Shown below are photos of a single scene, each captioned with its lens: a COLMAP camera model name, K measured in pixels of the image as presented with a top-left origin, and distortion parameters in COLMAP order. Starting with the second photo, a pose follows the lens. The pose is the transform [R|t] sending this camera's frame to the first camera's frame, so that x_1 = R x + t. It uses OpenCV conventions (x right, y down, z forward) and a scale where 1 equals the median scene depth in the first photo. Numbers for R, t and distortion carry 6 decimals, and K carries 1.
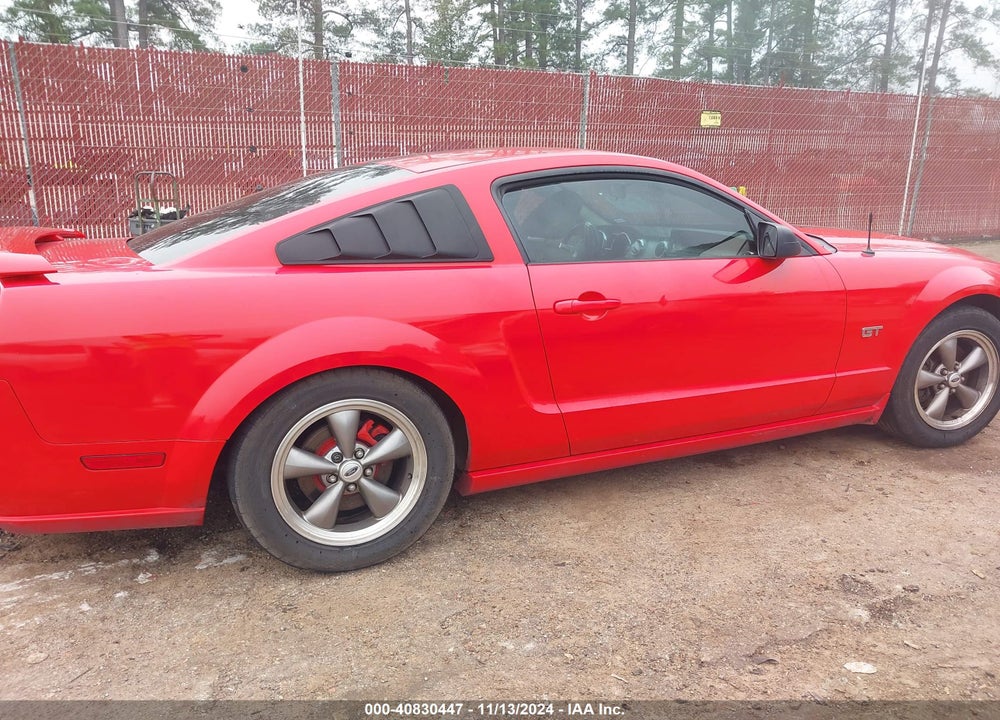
lens RADIAL K [[770.5, 0, 500.0], [0, 770.5, 360.0], [0, 0, 1]] dist [0.003364, -0.009826]
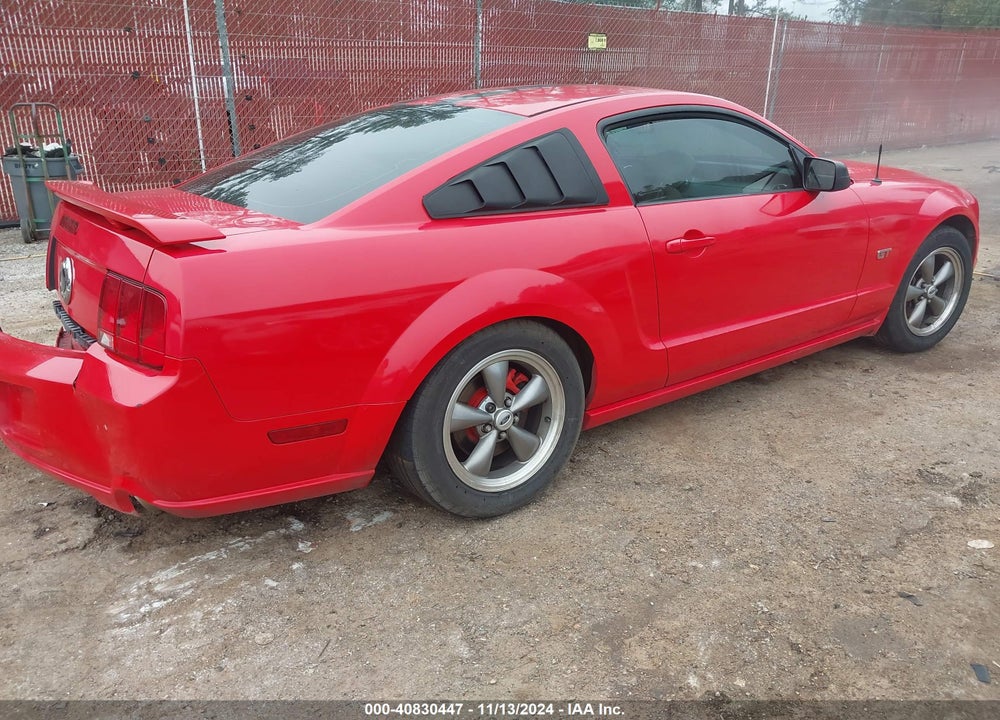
lens RADIAL K [[770.5, 0, 500.0], [0, 770.5, 360.0], [0, 0, 1]] dist [0.003364, -0.009826]
pose [[0.977338, -0.075292, 0.197844, -0.379027], [0.055817, 0.993193, 0.102239, -0.037185], [-0.204195, -0.088879, 0.974887, 0.014527]]
